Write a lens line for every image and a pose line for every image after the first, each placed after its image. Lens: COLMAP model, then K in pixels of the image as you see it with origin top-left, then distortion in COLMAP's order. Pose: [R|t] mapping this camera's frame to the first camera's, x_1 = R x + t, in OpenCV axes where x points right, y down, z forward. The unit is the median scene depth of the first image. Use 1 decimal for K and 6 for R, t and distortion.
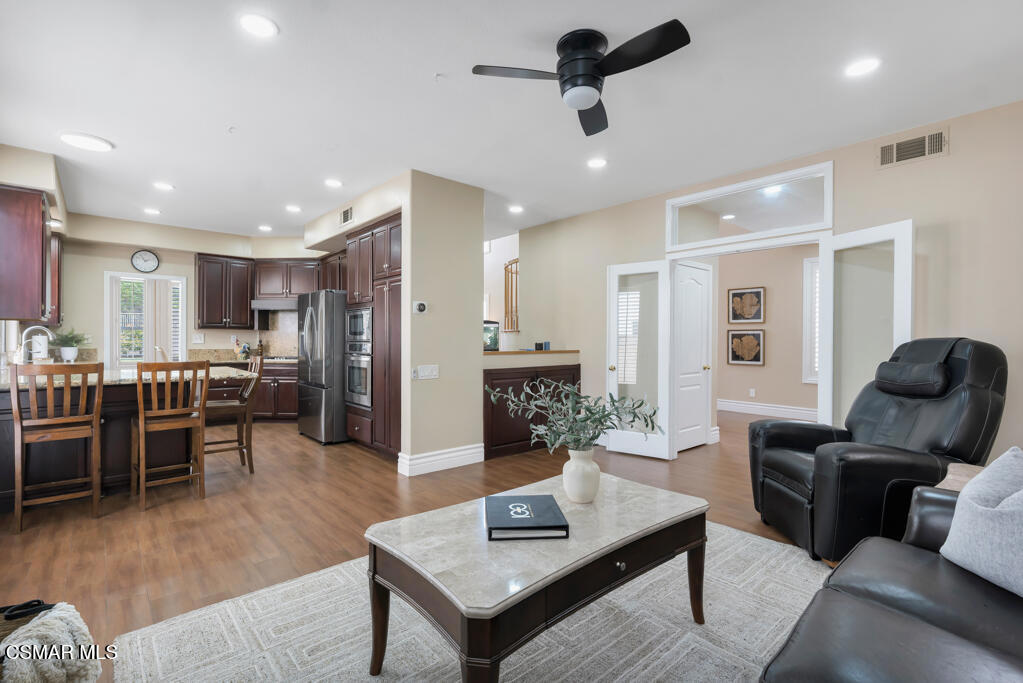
lens RADIAL K [[462.8, 0, 507.1], [0, 462.8, 341.5], [0, 0, 1]] dist [0.004668, 0.000038]
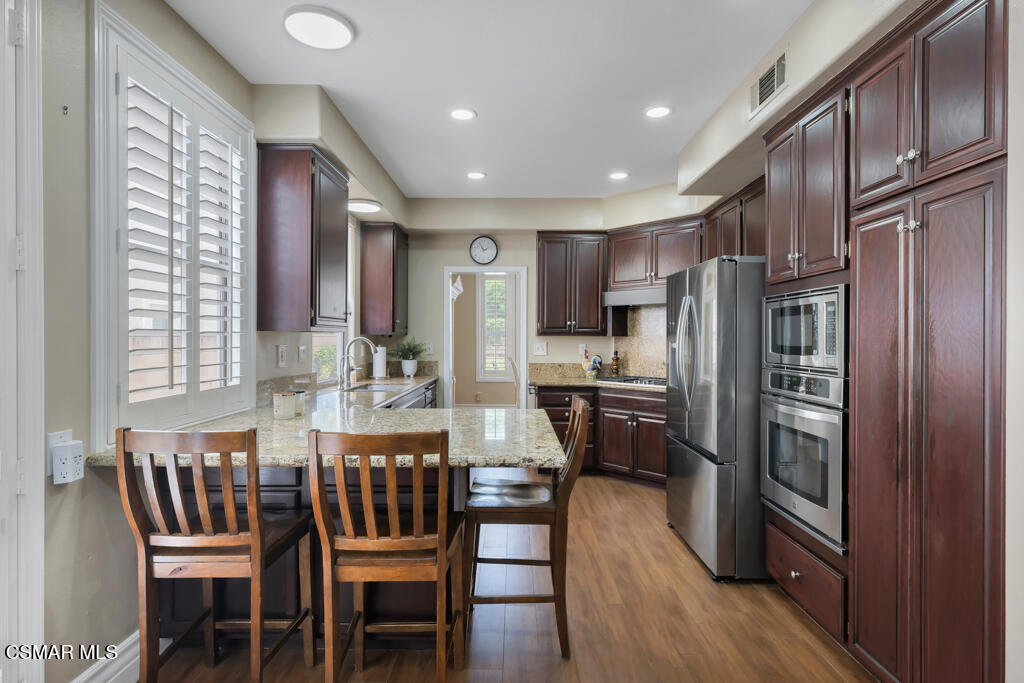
lens RADIAL K [[517.2, 0, 513.2], [0, 517.2, 340.2], [0, 0, 1]] dist [0.003643, -0.002848]
pose [[0.747232, 0.001718, -0.664561, -0.158634], [-0.001283, 0.999999, 0.001142, -0.021334], [0.664562, 0.000000, 0.747233, 0.372825]]
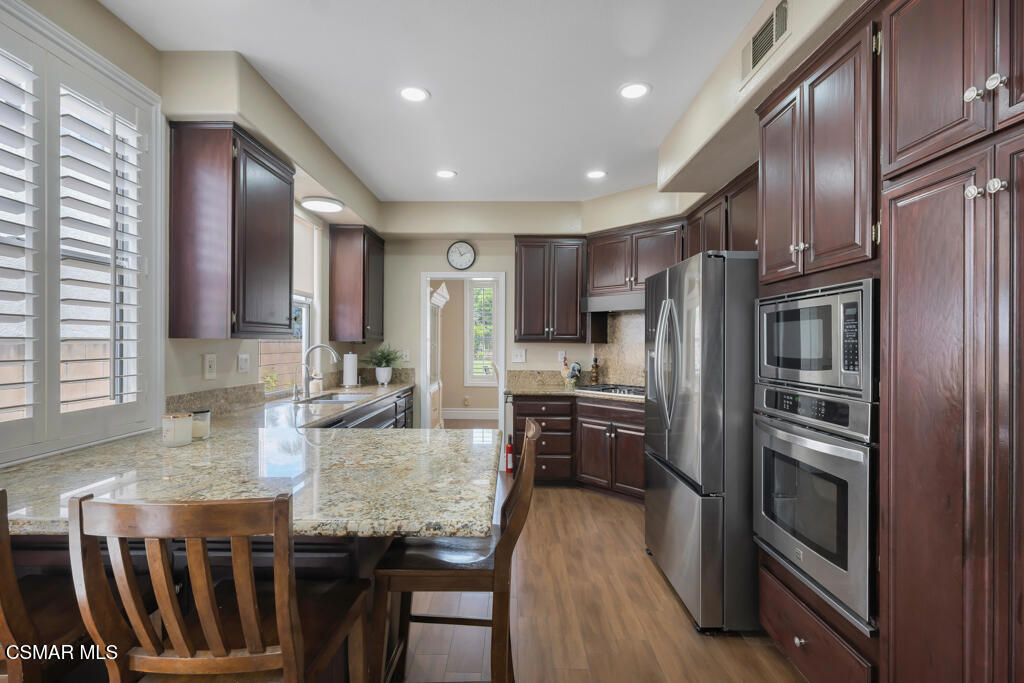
lens RADIAL K [[463.2, 0, 514.5], [0, 463.2, 343.3], [0, 0, 1]] dist [0.004668, 0.000038]
pose [[0.747647, 0.000367, -0.664096, -0.199154], [-0.002839, 0.999992, -0.002644, -0.024628], [0.664090, 0.003862, 0.747643, 0.474295]]
